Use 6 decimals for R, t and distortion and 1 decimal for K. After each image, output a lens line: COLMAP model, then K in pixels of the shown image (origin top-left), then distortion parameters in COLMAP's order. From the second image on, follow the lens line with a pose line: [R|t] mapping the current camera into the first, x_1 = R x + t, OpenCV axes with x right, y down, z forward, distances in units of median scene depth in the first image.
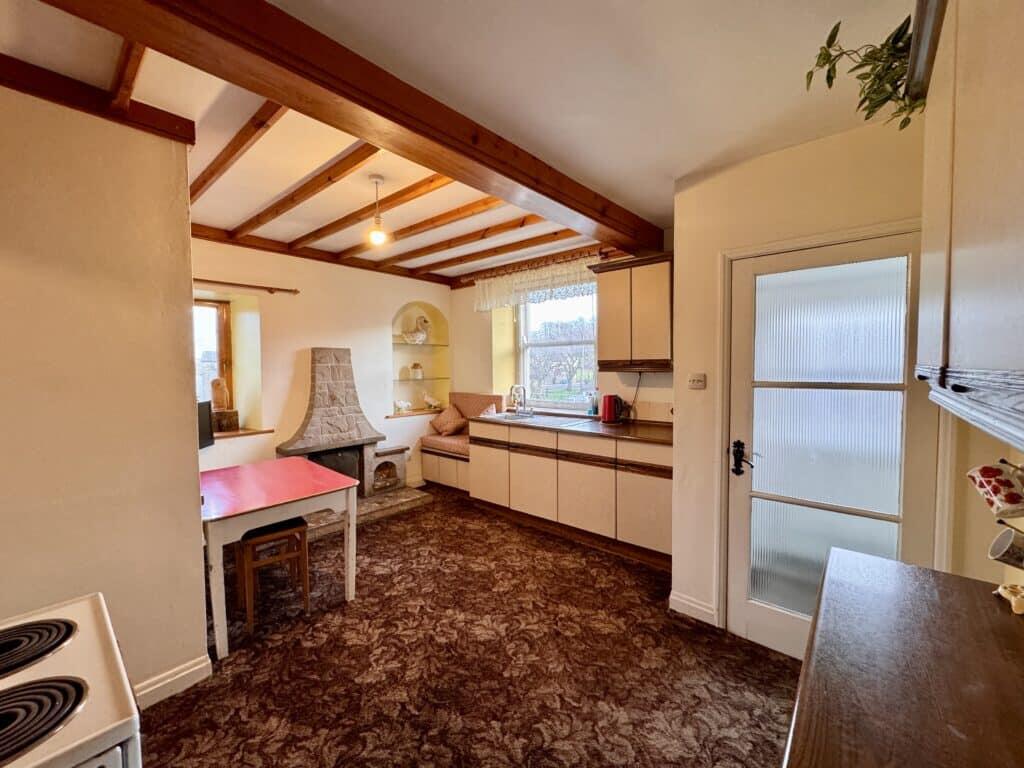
lens RADIAL K [[405.1, 0, 507.8], [0, 405.1, 383.1], [0, 0, 1]] dist [-0.004074, 0.000479]
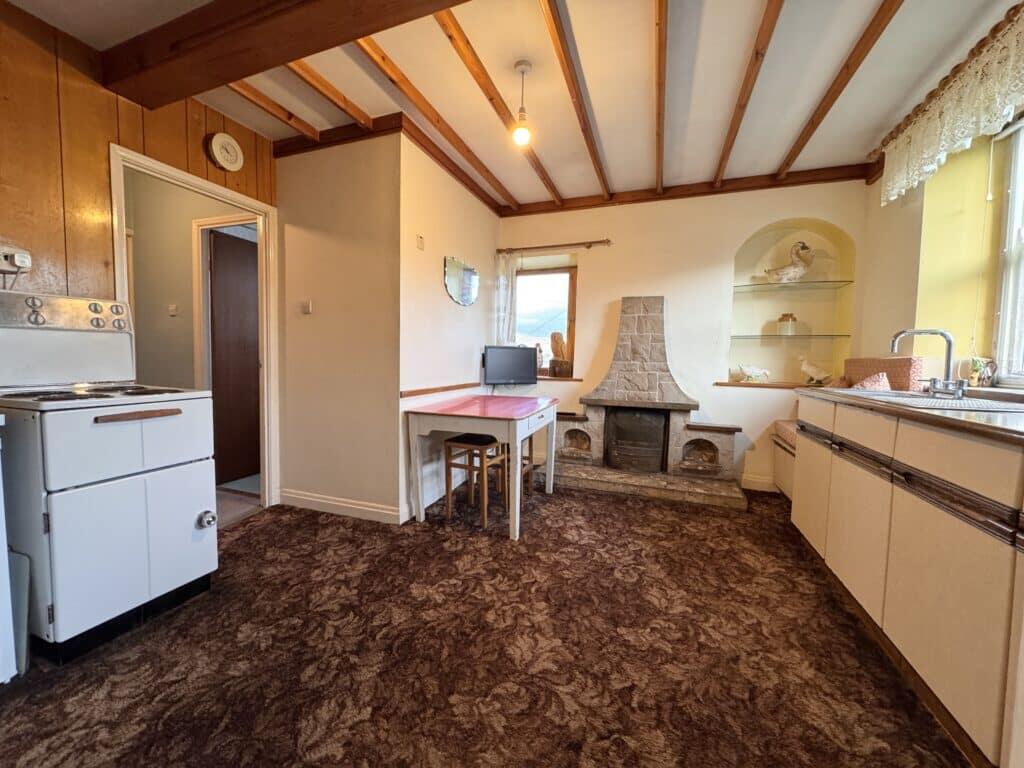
lens RADIAL K [[405.1, 0, 509.5], [0, 405.1, 379.9], [0, 0, 1]] dist [-0.004074, 0.000479]
pose [[0.357640, 0.063741, -0.931682, 0.393451], [-0.062522, 0.997064, 0.044214, 0.096903], [0.931764, 0.042438, 0.360575, 0.517299]]
